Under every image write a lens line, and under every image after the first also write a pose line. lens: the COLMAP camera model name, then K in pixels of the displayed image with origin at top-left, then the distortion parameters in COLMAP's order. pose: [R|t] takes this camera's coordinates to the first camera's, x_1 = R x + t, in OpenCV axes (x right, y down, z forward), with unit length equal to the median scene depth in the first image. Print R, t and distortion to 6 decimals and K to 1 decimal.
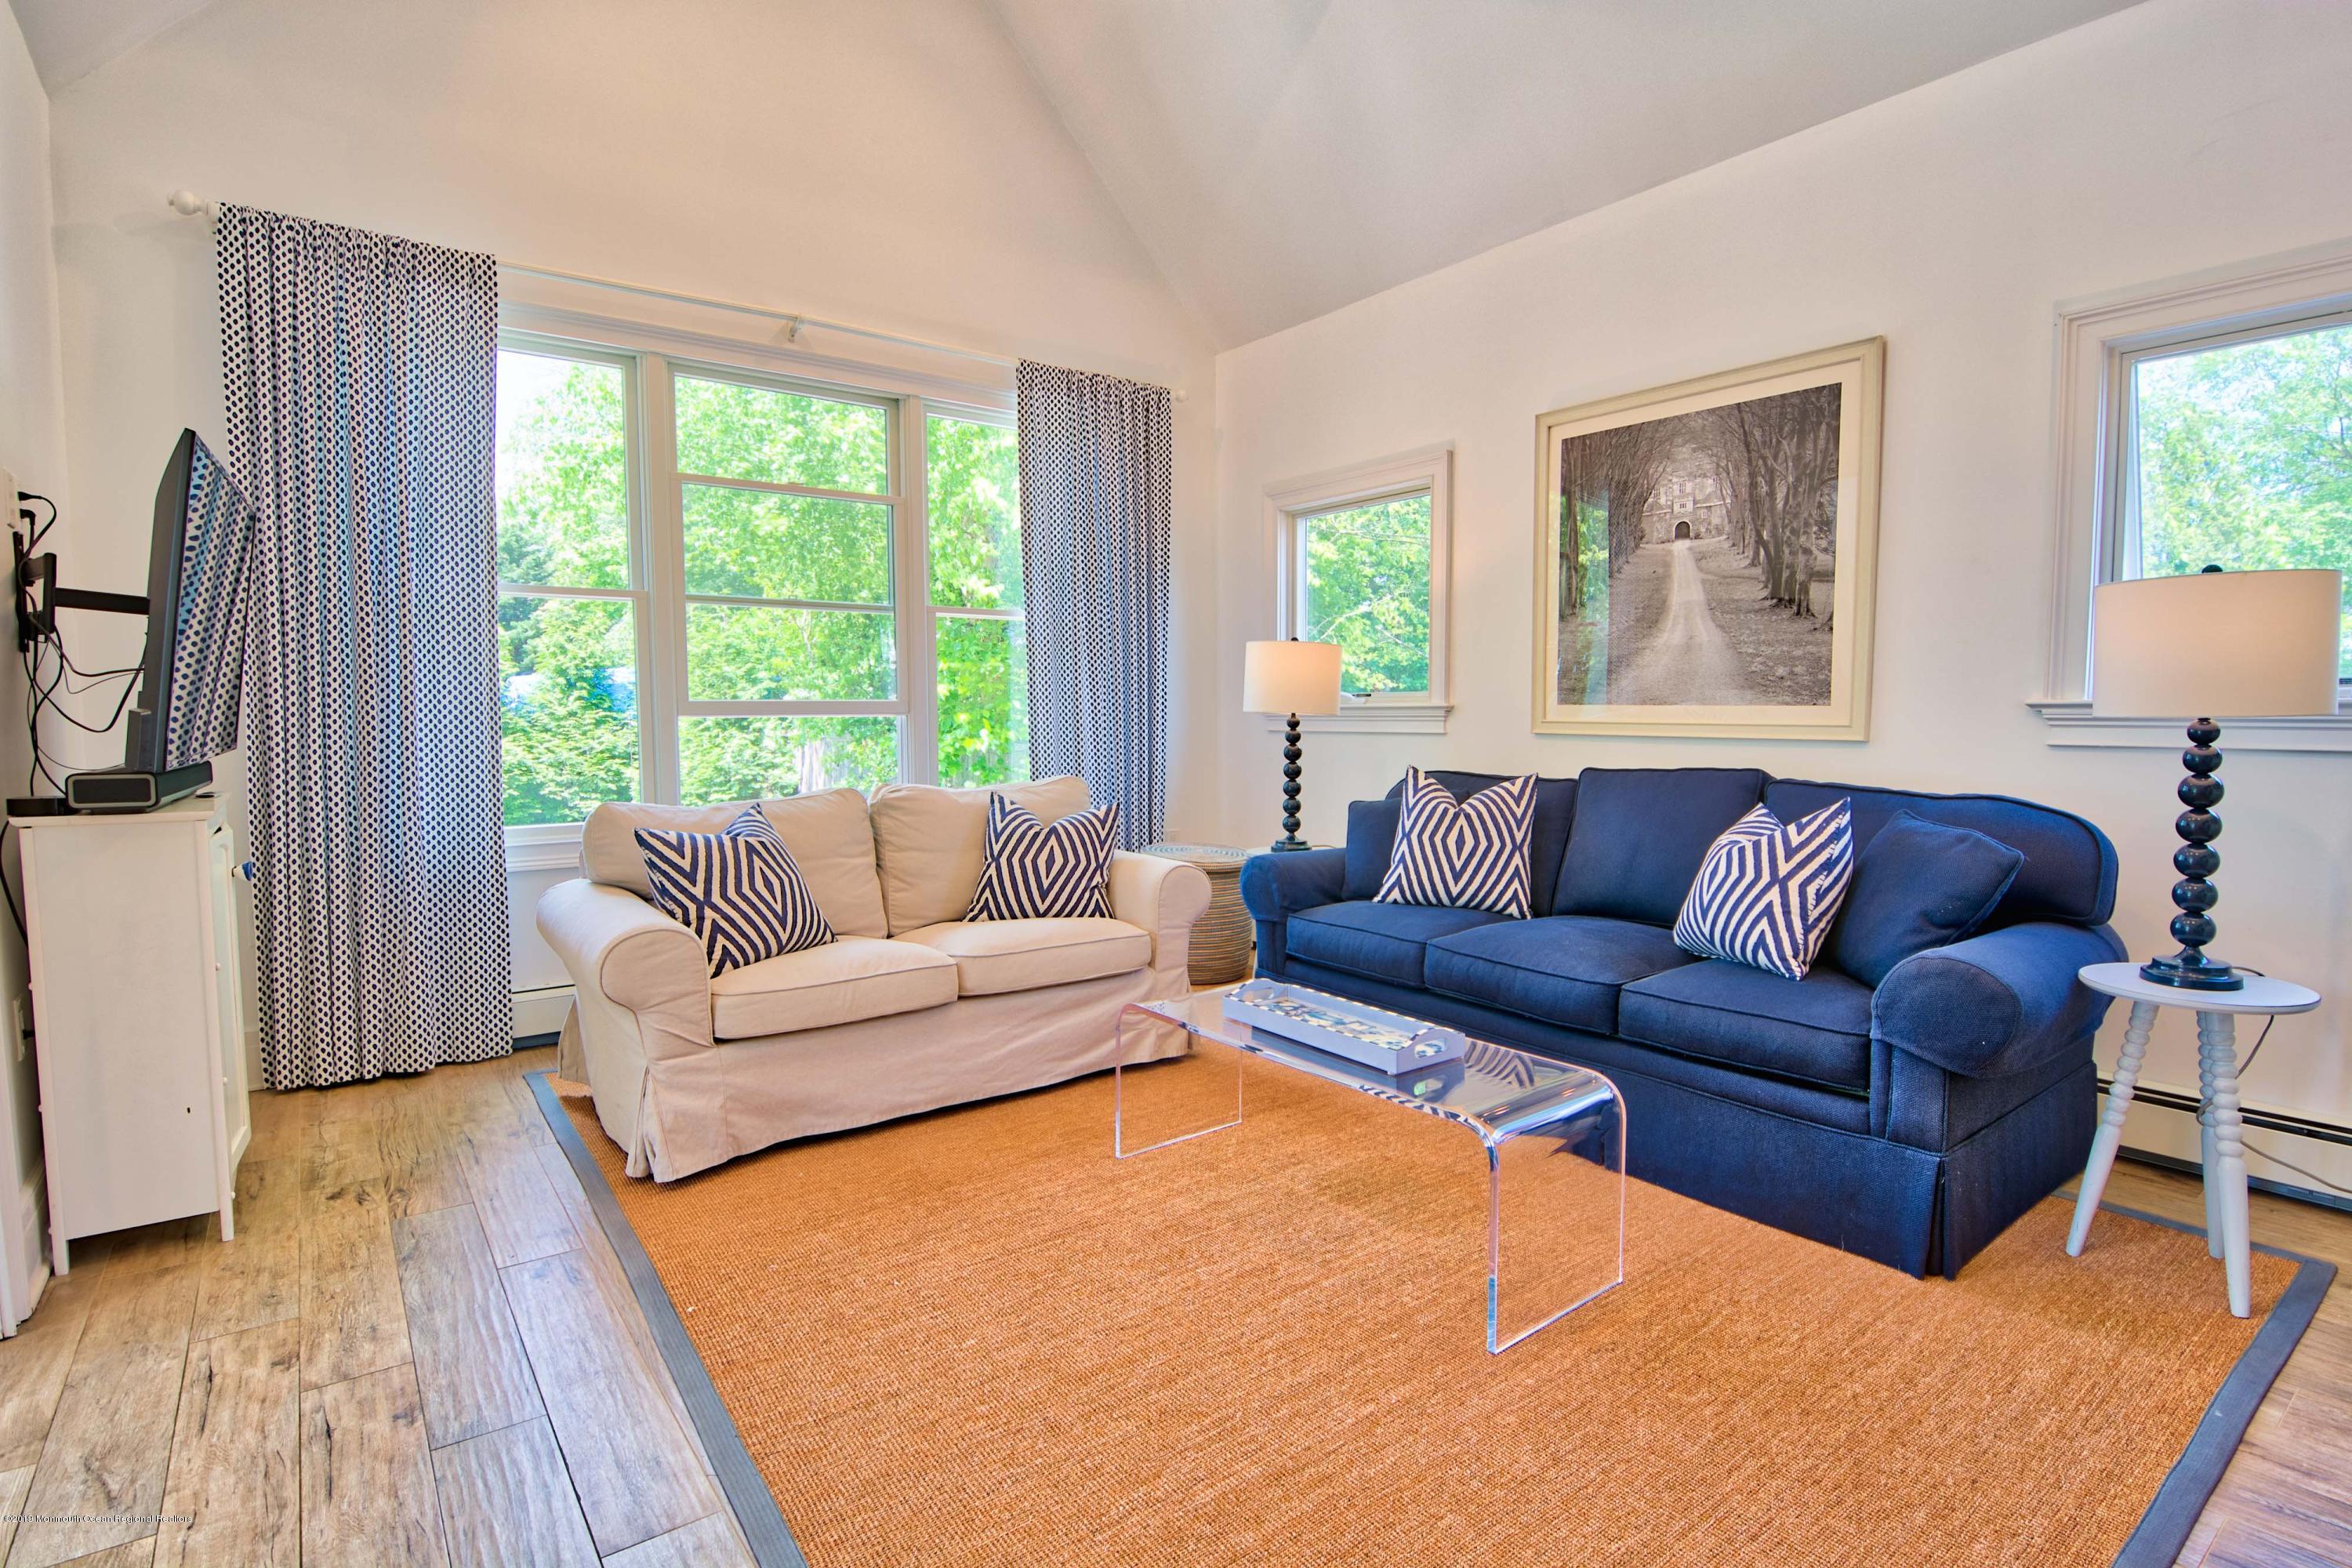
lens RADIAL K [[1137.6, 0, 1164.5], [0, 1137.6, 792.3], [0, 0, 1]] dist [-0.020855, -0.002923]
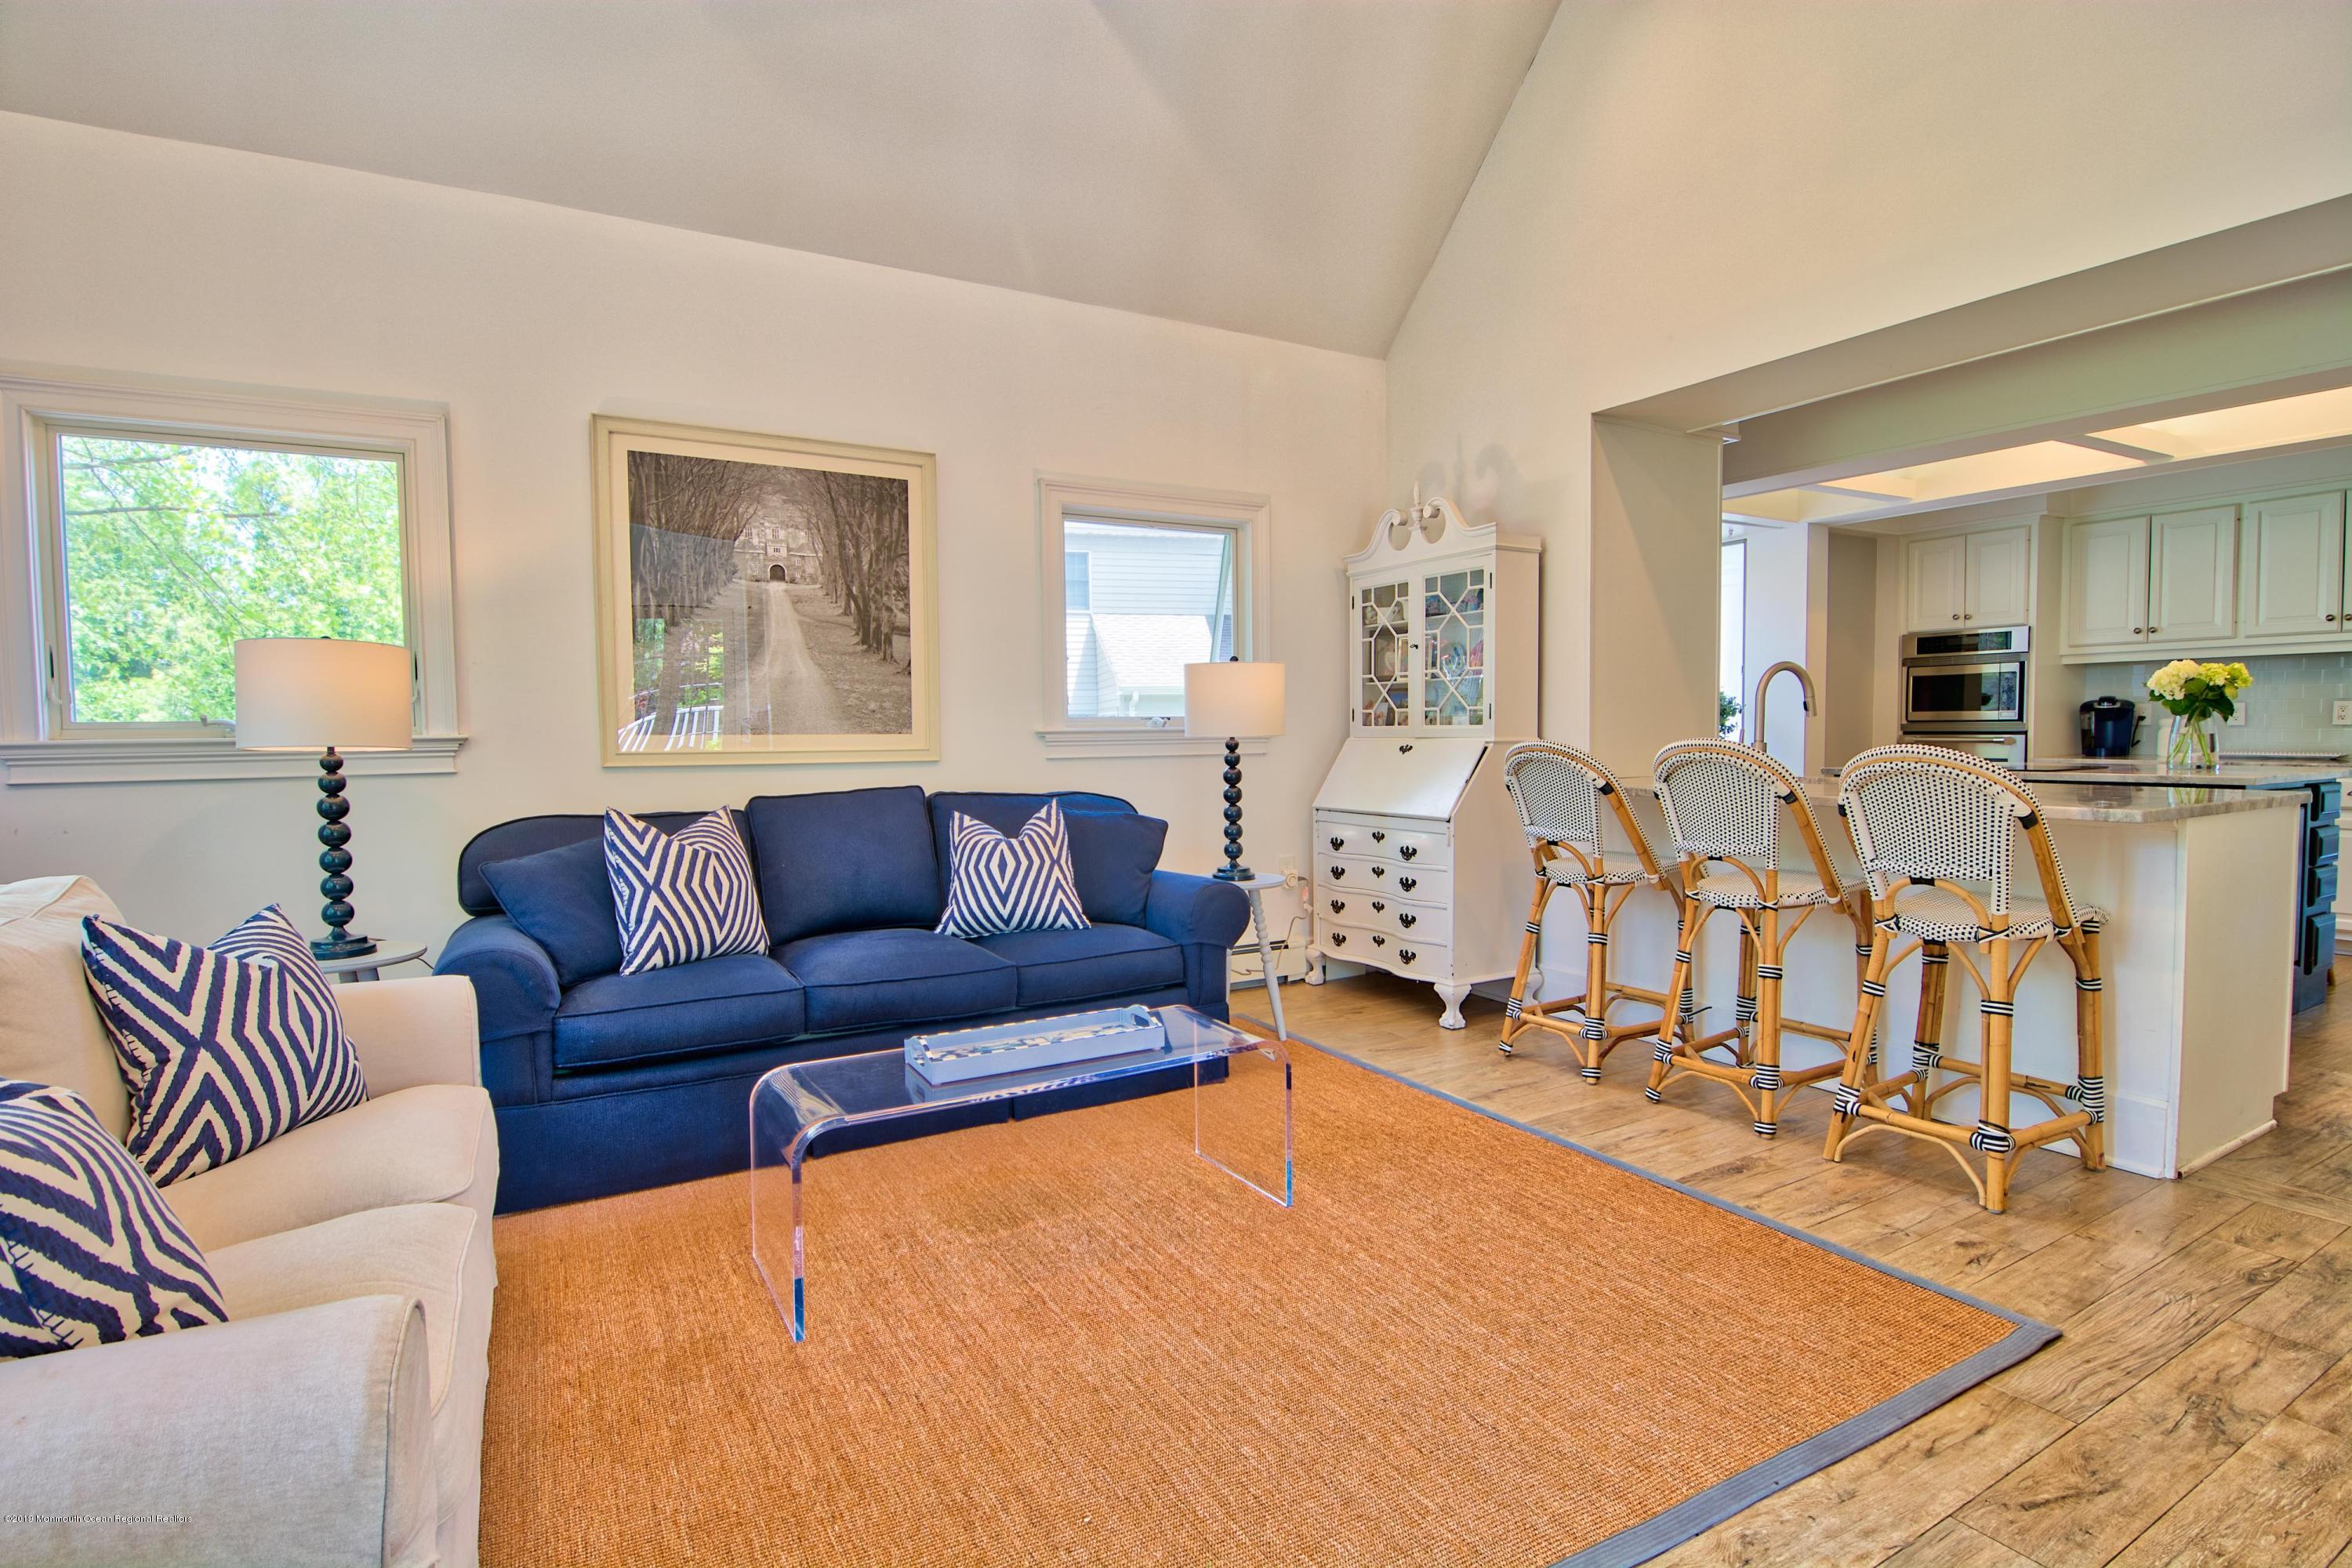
lens RADIAL K [[1137.6, 0, 1181.6], [0, 1137.6, 785.2], [0, 0, 1]] dist [-0.020855, -0.002923]
pose [[0.123014, -0.045580, 0.991358, -0.605575], [0.080465, 0.996114, 0.035814, -0.039216], [-0.989137, 0.075364, 0.126204, 0.521972]]
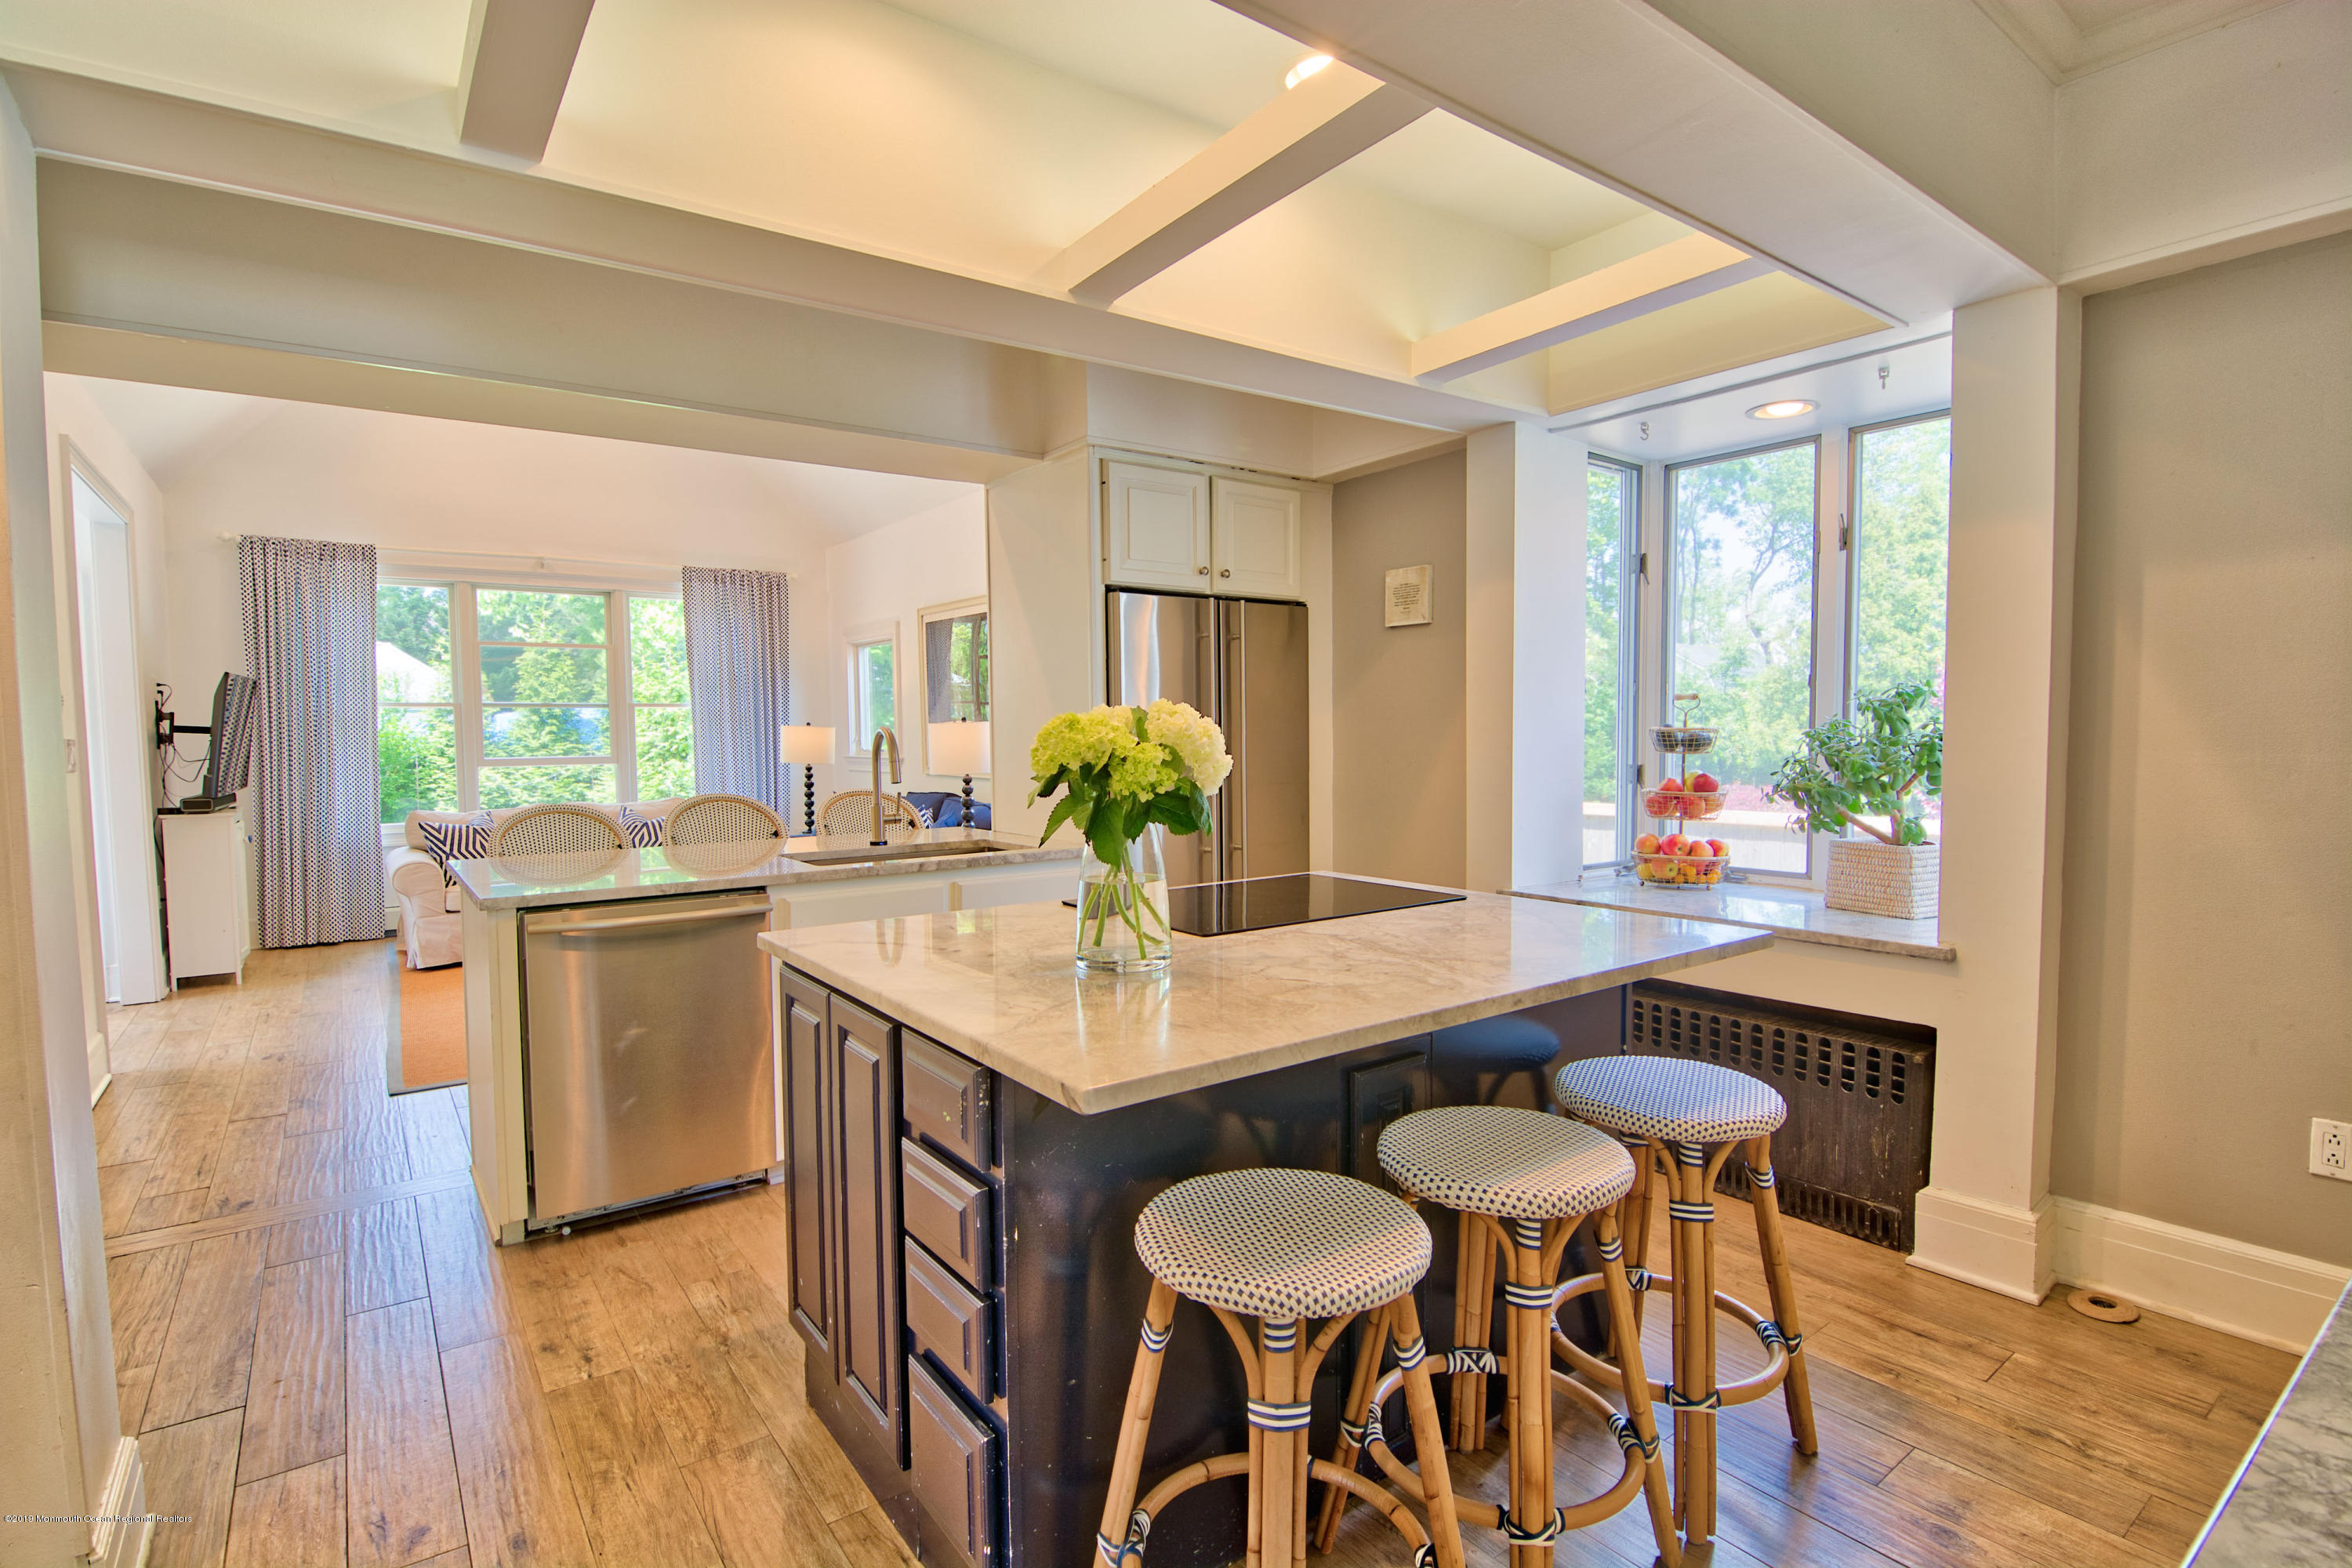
lens RADIAL K [[1137.6, 0, 1187.6], [0, 1137.6, 793.1], [0, 0, 1]] dist [-0.020855, -0.002923]
pose [[0.999967, -0.004456, -0.006798, 0.932387], [0.004348, 0.999865, -0.015868, 0.014942], [0.006868, 0.015838, 0.999851, -1.070476]]
